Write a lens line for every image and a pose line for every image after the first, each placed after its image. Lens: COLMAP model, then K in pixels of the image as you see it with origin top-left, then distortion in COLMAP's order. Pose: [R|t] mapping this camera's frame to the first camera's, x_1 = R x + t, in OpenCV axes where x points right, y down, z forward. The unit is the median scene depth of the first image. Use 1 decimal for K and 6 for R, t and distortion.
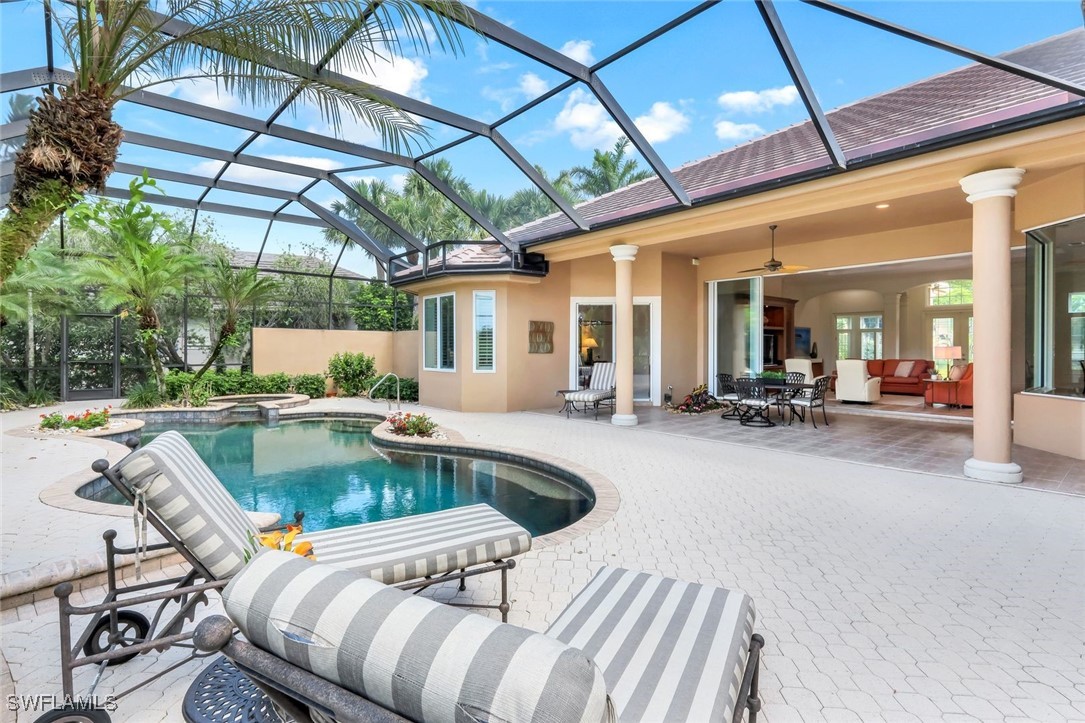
lens RADIAL K [[516.3, 0, 537.7], [0, 516.3, 351.9], [0, 0, 1]] dist [-0.001297, -0.000136]
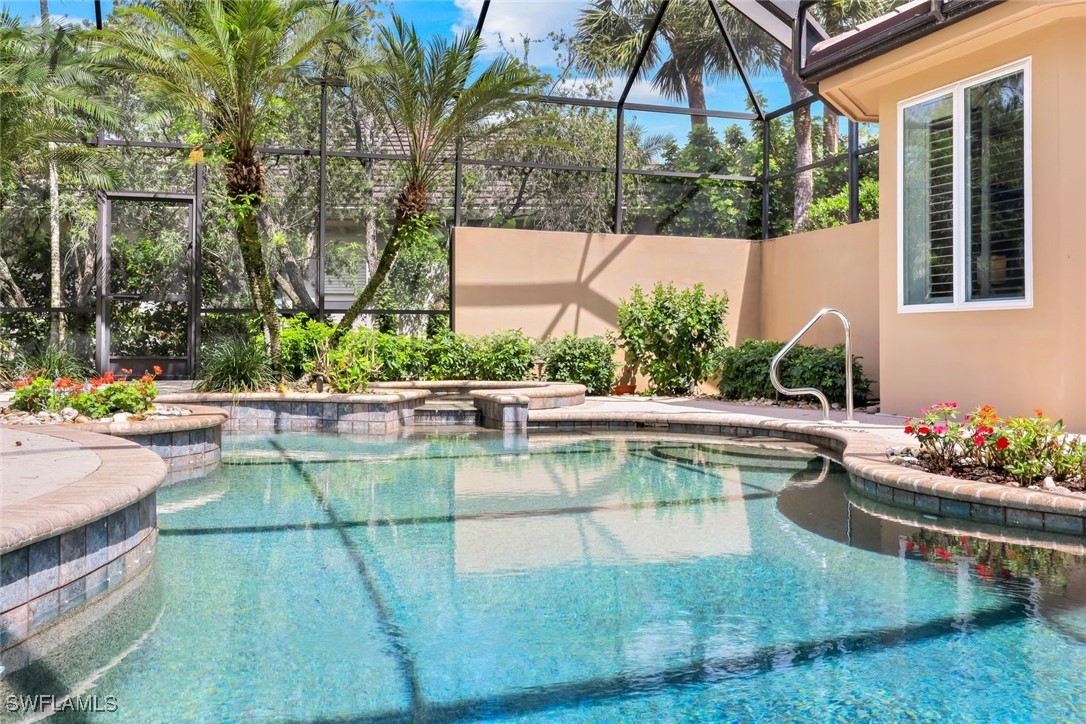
lens RADIAL K [[1051.7, 0, 543.0], [0, 1051.7, 362.0], [0, 0, 1]] dist [0.054873, -0.001867]
pose [[0.923813, 0.012193, -0.382651, -0.157890], [-0.006850, 0.999859, 0.015323, 0.054830], [0.382784, -0.011534, 0.923766, 0.233701]]
